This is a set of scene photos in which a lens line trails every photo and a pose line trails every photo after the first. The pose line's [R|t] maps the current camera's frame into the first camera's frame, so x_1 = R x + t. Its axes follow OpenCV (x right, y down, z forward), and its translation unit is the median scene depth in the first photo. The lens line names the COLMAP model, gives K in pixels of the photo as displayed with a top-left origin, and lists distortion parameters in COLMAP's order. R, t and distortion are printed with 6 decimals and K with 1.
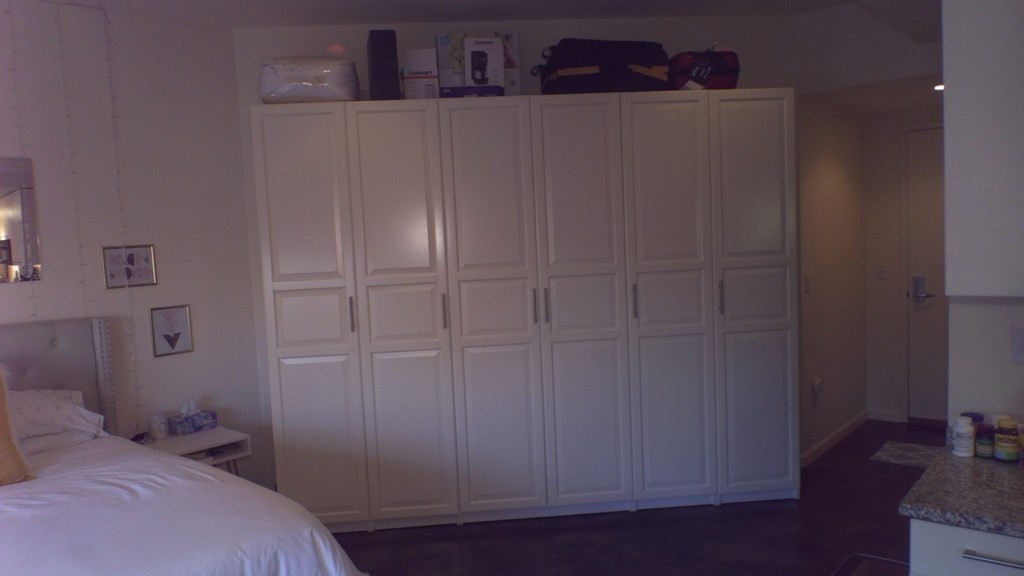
lens RADIAL K [[720.7, 0, 497.4], [0, 720.7, 302.3], [0, 0, 1]] dist [-0.011192, -0.019430]
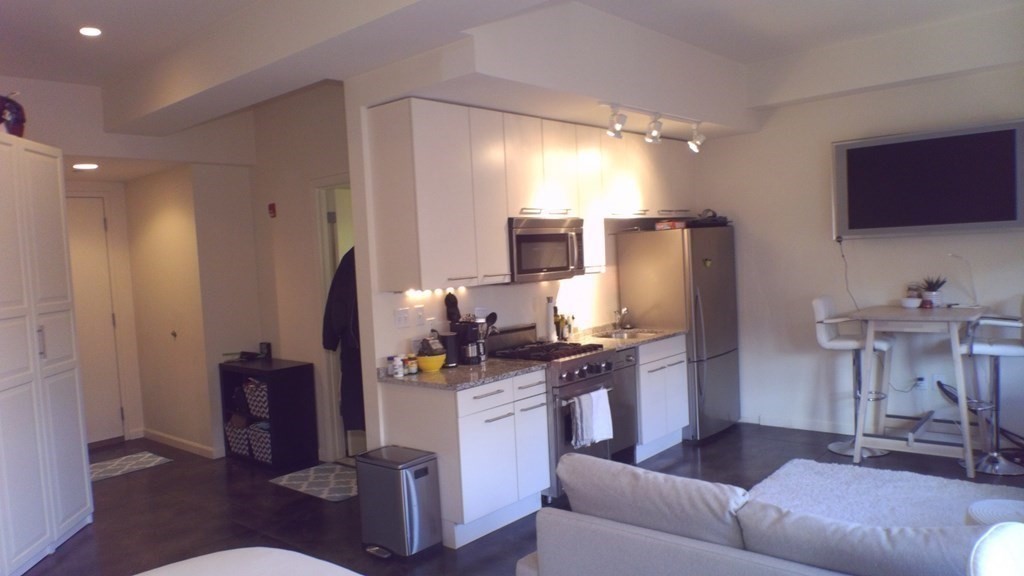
lens RADIAL K [[722.2, 0, 490.6], [0, 722.2, 294.3], [0, 0, 1]] dist [0.007475, -0.046907]
pose [[0.001698, -0.011491, 0.999933, -0.686885], [0.134035, 0.990914, 0.011160, 0.000056], [-0.990975, 0.134007, 0.003222, 0.367584]]
